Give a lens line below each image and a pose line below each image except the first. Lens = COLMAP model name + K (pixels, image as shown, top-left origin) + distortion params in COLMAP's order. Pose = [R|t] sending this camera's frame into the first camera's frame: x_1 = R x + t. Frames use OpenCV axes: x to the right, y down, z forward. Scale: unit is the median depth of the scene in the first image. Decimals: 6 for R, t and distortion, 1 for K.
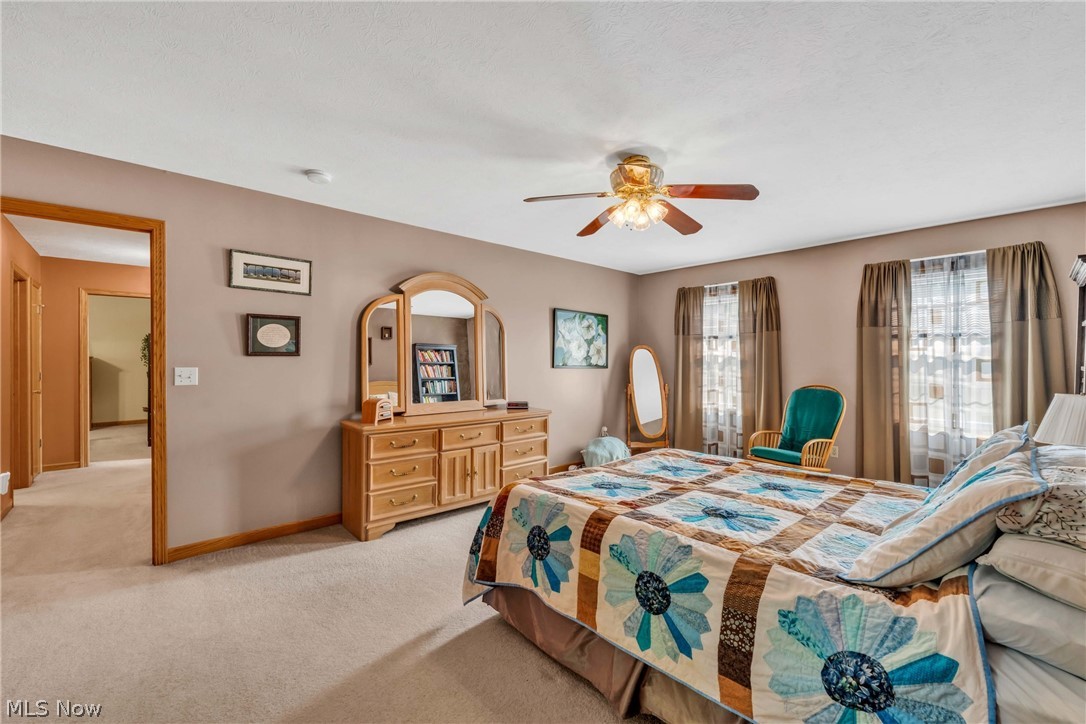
lens RADIAL K [[447.6, 0, 547.3], [0, 447.6, 363.6], [0, 0, 1]] dist [-0.001381, -0.000039]
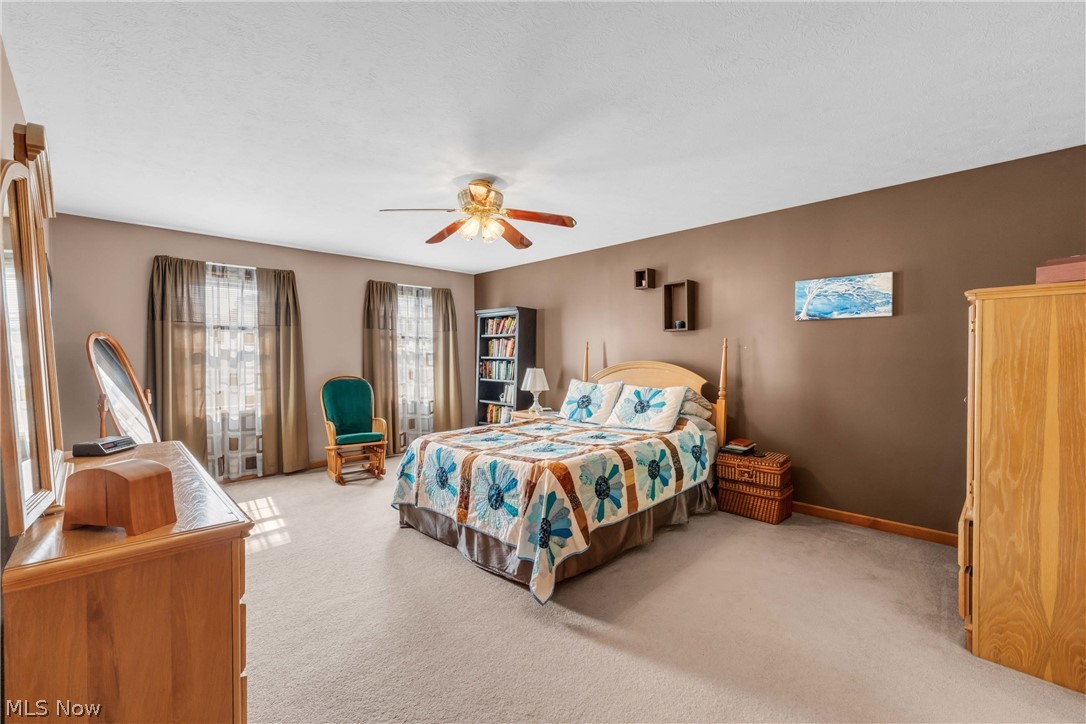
lens RADIAL K [[462.9, 0, 543.0], [0, 462.9, 362.0], [0, 0, 1]] dist [0.000812, 0.000025]
pose [[-0.047376, -0.020865, 0.998659, -0.706135], [0.012902, 0.999686, 0.021499, -0.007675], [-0.998794, 0.013904, -0.047092, 0.620811]]
